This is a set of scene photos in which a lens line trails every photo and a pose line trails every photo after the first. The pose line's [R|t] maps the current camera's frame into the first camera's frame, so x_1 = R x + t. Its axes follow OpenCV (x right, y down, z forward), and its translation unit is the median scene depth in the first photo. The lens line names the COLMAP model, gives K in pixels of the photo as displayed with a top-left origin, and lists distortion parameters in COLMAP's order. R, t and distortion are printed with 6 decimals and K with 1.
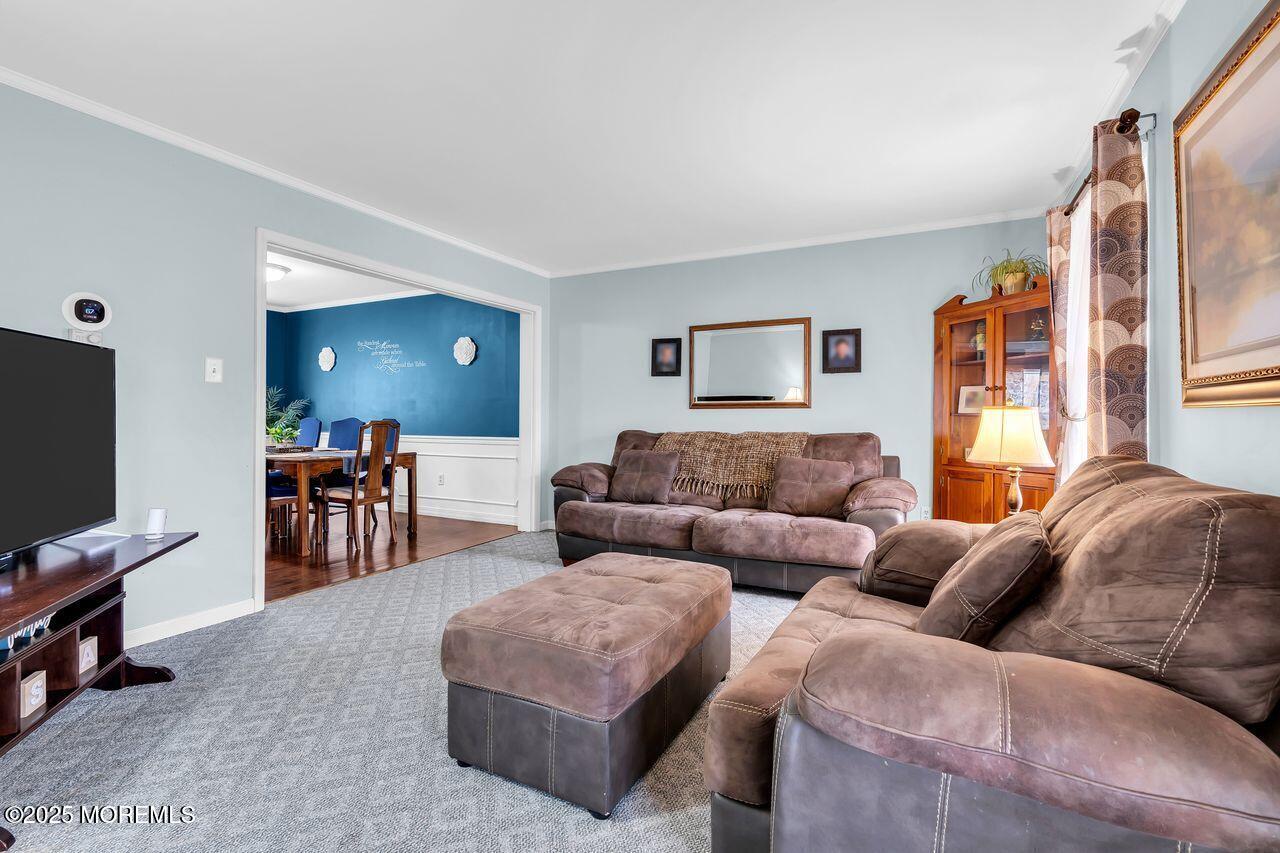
lens RADIAL K [[580.3, 0, 636.7], [0, 580.3, 422.9], [0, 0, 1]] dist [-0.000585, 0.000415]
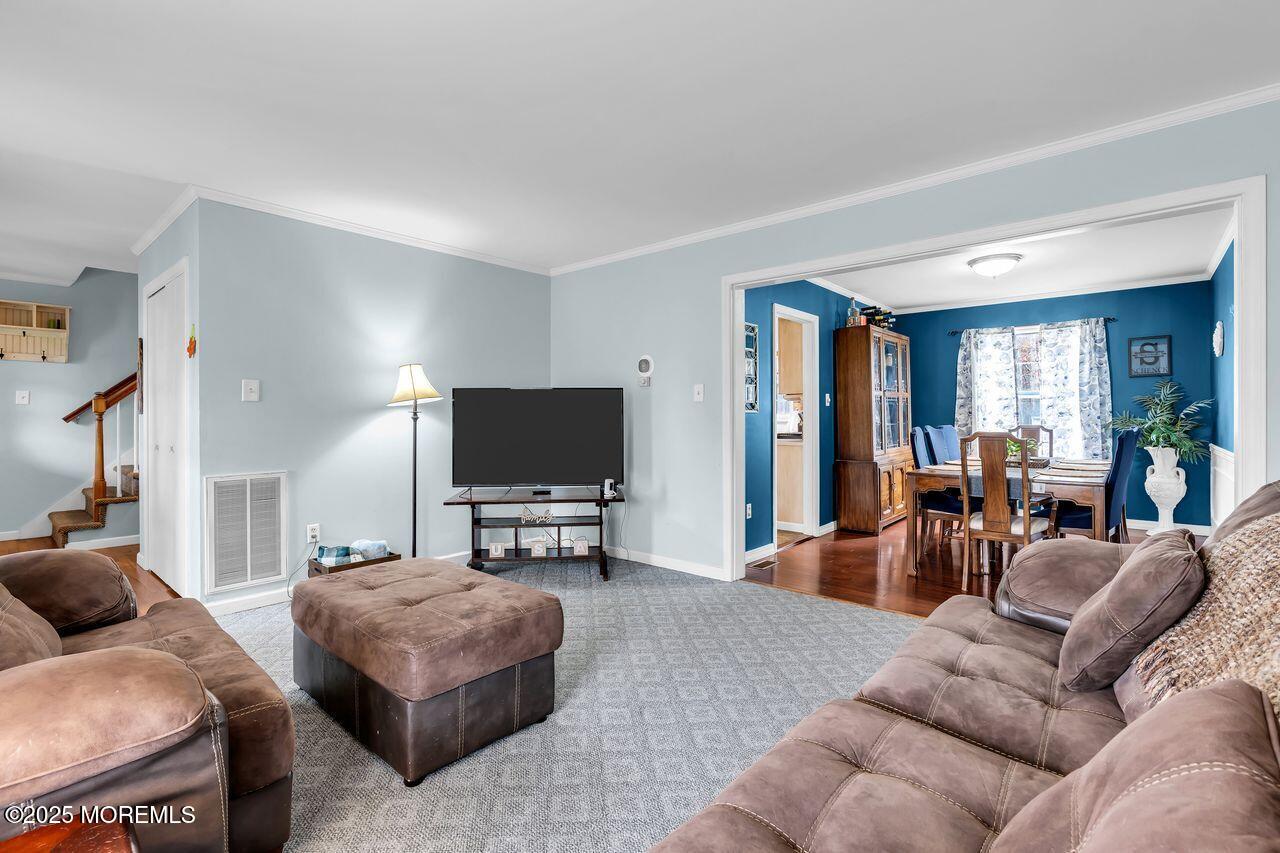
lens RADIAL K [[580.3, 0, 636.7], [0, 580.3, 422.9], [0, 0, 1]] dist [-0.000585, 0.000415]
pose [[-0.223591, -0.002401, -0.974680, 0.690909], [-0.013466, 0.999909, 0.000625, -0.017297], [0.974590, 0.013265, -0.223603, 1.213843]]
